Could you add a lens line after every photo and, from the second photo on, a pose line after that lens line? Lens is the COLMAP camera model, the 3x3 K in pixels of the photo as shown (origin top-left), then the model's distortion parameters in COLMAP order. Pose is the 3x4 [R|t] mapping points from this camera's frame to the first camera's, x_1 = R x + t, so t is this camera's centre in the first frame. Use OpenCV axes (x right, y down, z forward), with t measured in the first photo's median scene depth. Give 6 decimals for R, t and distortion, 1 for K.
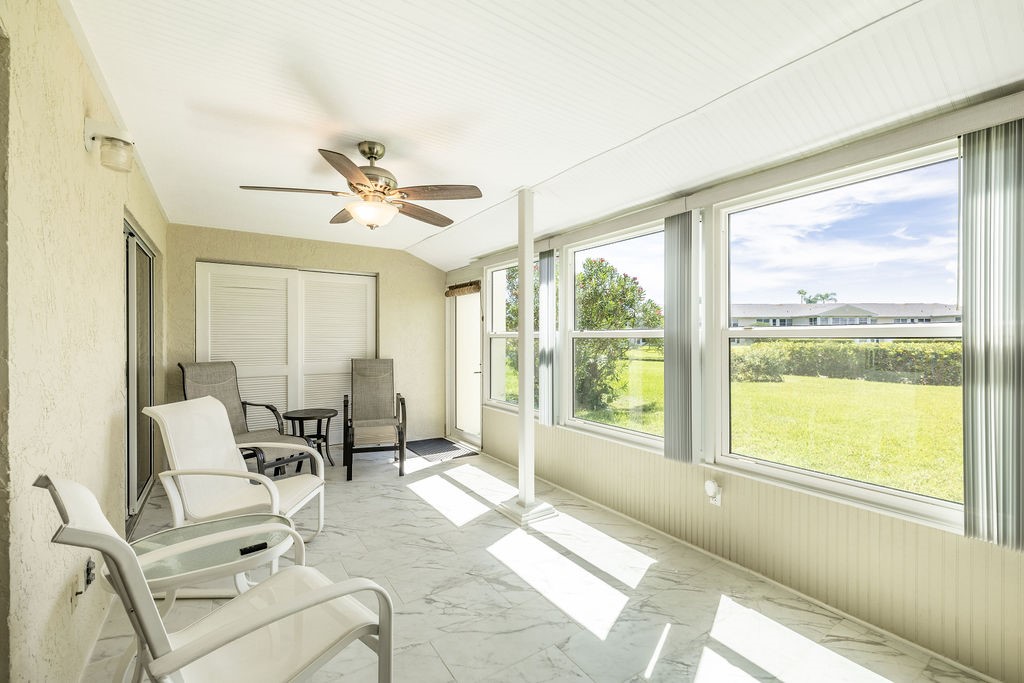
lens RADIAL K [[426.9, 0, 515.0], [0, 426.9, 337.6], [0, 0, 1]] dist [-0.000312, 0.000102]
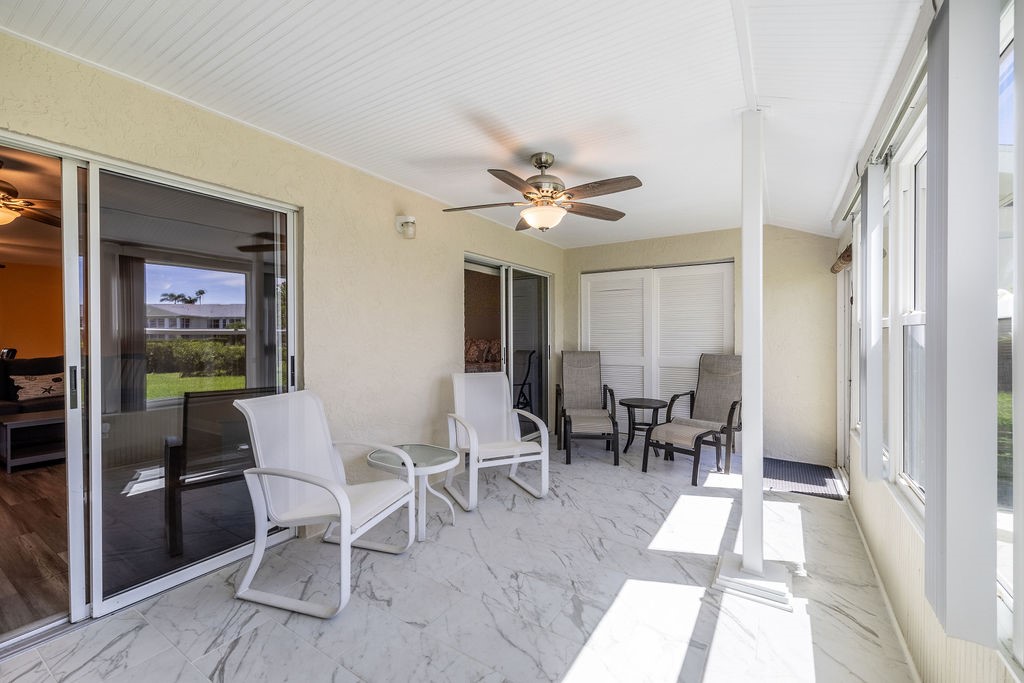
lens RADIAL K [[426.9, 0, 515.0], [0, 426.9, 337.6], [0, 0, 1]] dist [-0.000312, 0.000102]
pose [[0.390990, 0.002690, -0.920391, 0.558295], [0.002471, 0.999989, 0.003973, 0.015501], [0.920391, -0.003828, 0.390979, 0.423827]]
